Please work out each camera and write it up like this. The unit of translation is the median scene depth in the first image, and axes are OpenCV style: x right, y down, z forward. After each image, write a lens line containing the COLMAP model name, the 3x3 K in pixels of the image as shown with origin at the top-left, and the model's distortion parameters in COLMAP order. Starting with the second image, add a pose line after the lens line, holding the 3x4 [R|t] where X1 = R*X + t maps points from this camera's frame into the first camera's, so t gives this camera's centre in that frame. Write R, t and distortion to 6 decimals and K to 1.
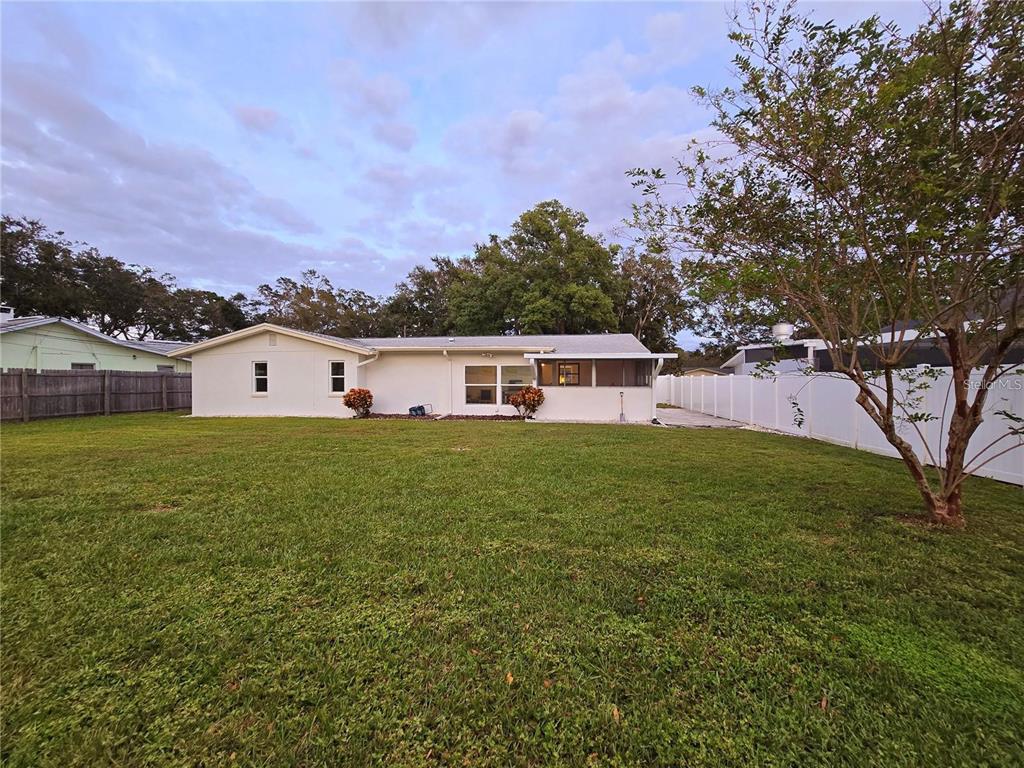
lens RADIAL K [[419.4, 0, 519.0], [0, 419.4, 381.2], [0, 0, 1]] dist [-0.003025, 0.000049]
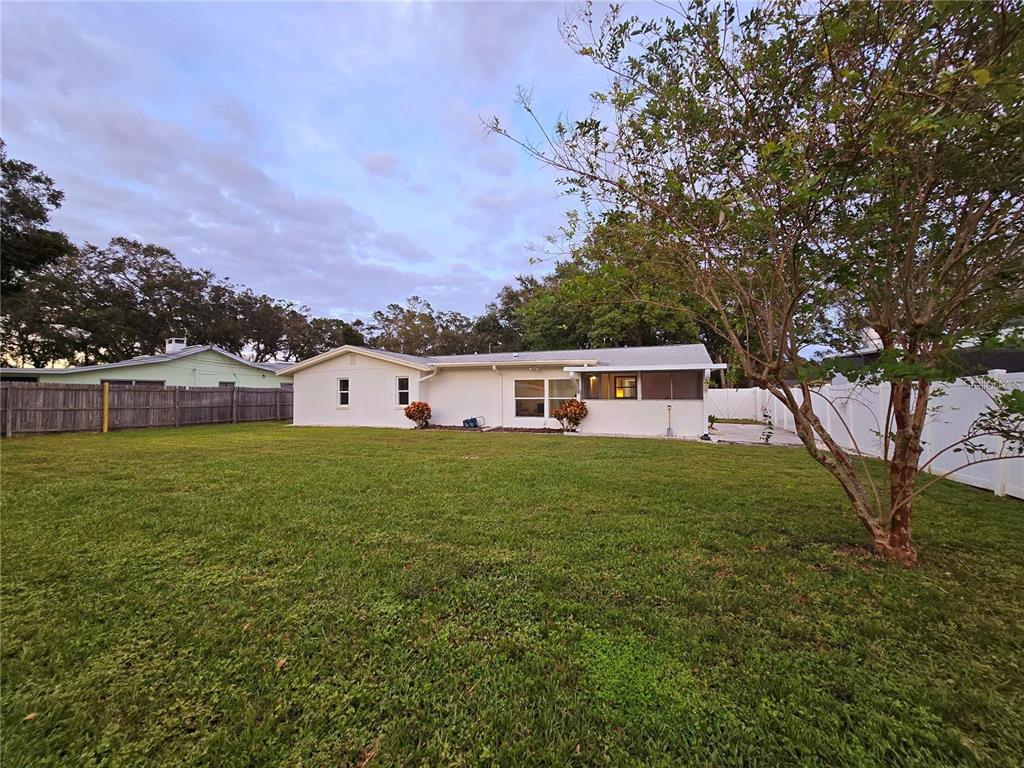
lens RADIAL K [[416.7, 0, 519.4], [0, 416.7, 395.3], [0, 0, 1]] dist [-0.000936, -0.000408]
pose [[0.971990, -0.003057, -0.235001, 0.122742], [0.002529, 0.999994, -0.002548, 0.003629], [0.235008, 0.001883, 0.971992, -0.000338]]
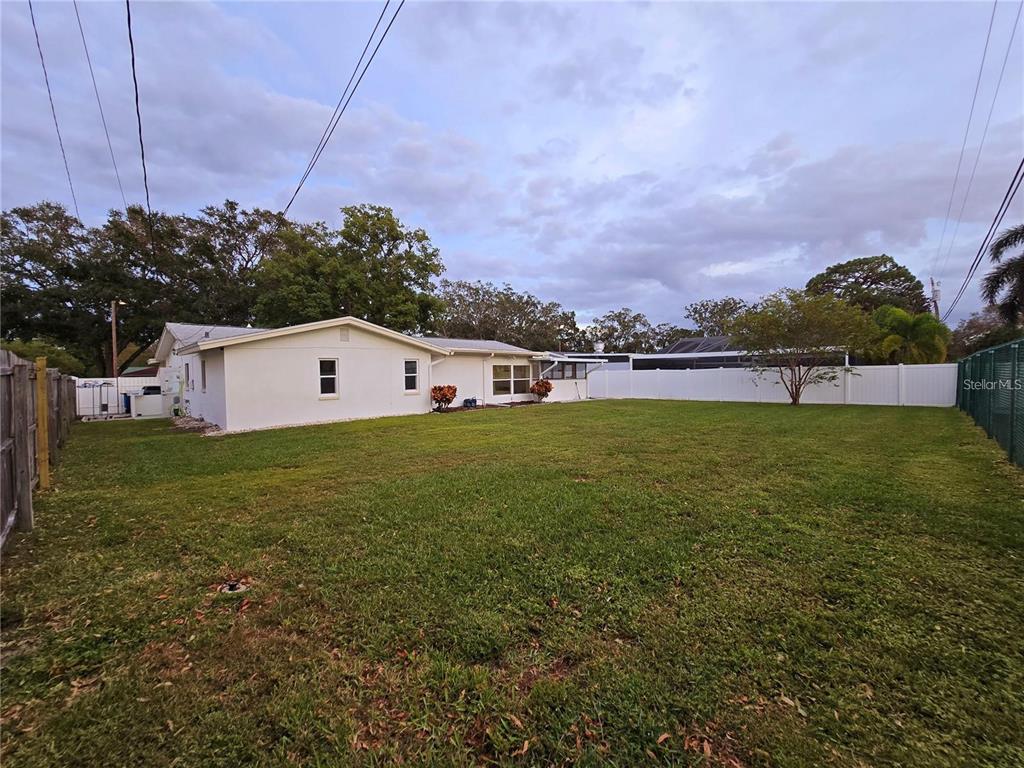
lens RADIAL K [[416.7, 0, 519.4], [0, 416.7, 395.3], [0, 0, 1]] dist [-0.000936, -0.000408]
pose [[0.628060, -0.050086, 0.776551, -1.041300], [0.025645, 0.998717, 0.043675, 0.001542], [-0.777742, -0.007516, 0.628538, 0.141686]]
